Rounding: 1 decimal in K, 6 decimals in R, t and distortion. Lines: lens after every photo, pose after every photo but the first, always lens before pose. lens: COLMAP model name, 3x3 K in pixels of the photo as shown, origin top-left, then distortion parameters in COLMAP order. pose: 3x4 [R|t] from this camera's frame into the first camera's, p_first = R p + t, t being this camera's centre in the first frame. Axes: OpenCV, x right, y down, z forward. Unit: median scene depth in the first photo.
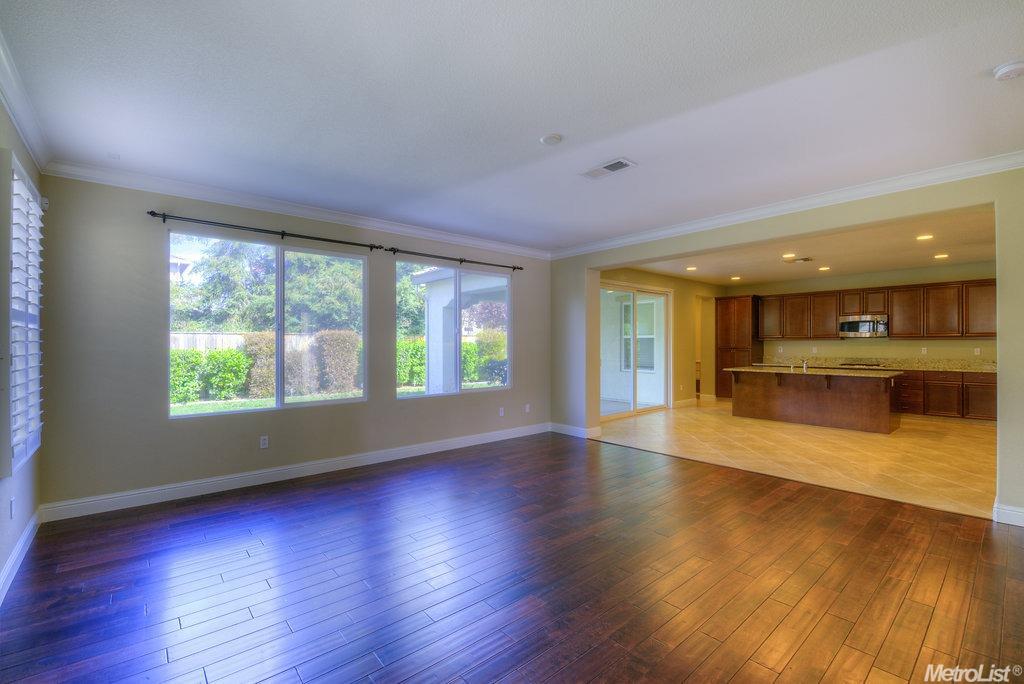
lens RADIAL K [[443.8, 0, 512.4], [0, 443.8, 344.3], [0, 0, 1]] dist [-0.002780, -0.000359]
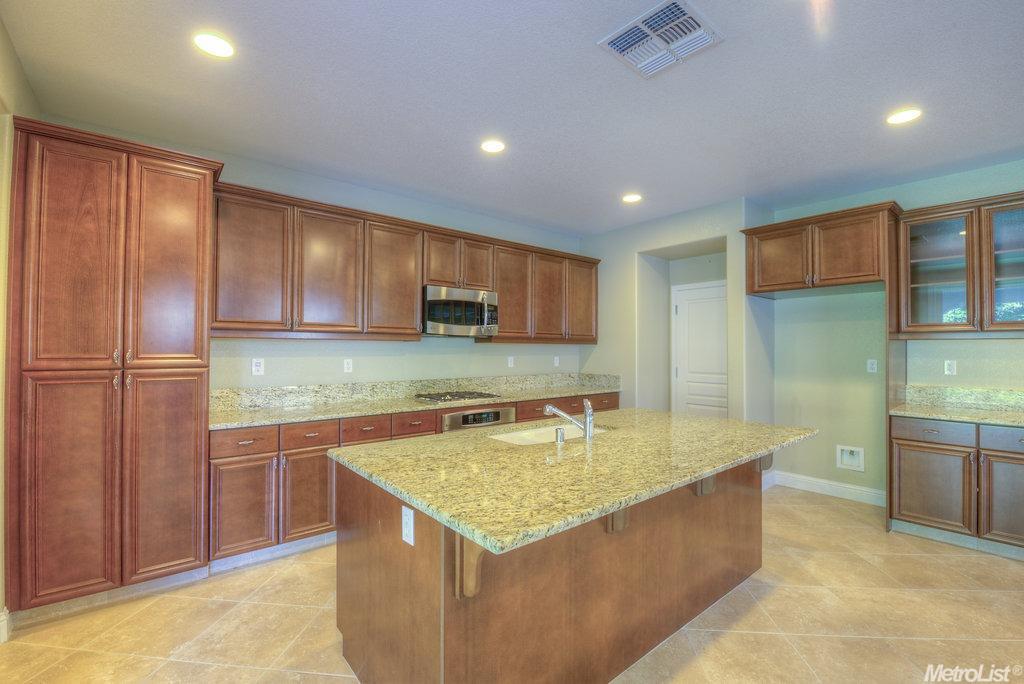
lens RADIAL K [[443.3, 0, 512.7], [0, 443.3, 340.8], [0, 0, 1]] dist [-0.017585, -0.000189]
pose [[0.015110, 0.020202, 0.999682, 0.300260], [-0.003803, 0.999790, -0.020146, -0.001429], [-0.999879, -0.003498, 0.015183, 0.865367]]
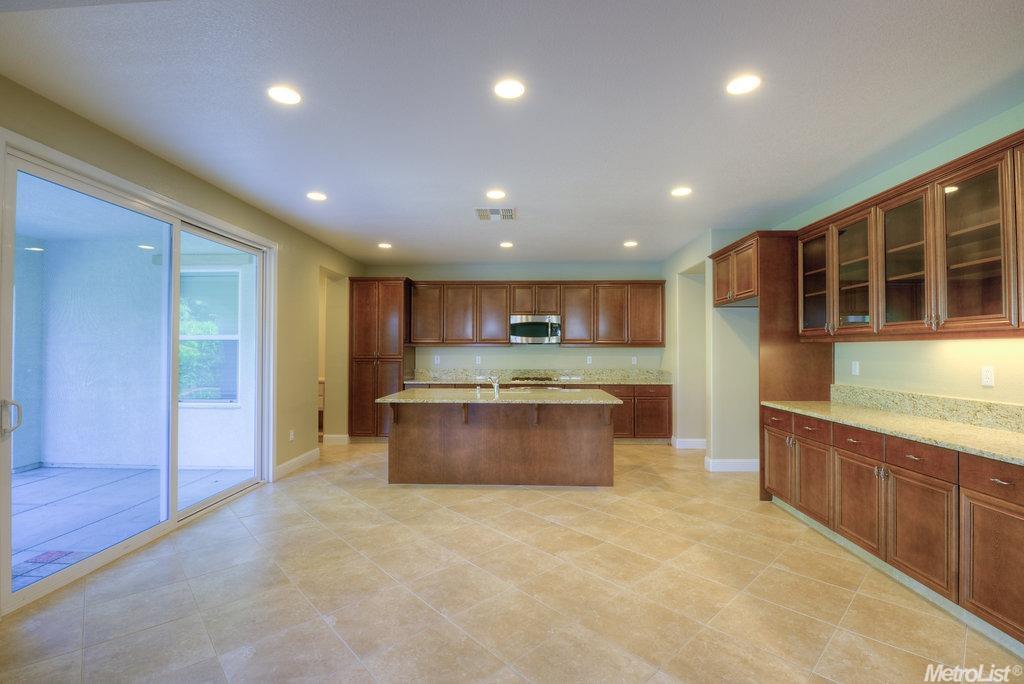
lens RADIAL K [[443.8, 0, 512.4], [0, 443.8, 344.3], [0, 0, 1]] dist [-0.002780, -0.000359]
pose [[0.675984, 0.011847, 0.736821, 0.174222], [-0.001886, 0.999895, -0.014347, -0.002688], [-0.736914, 0.008308, 0.675935, 0.465151]]
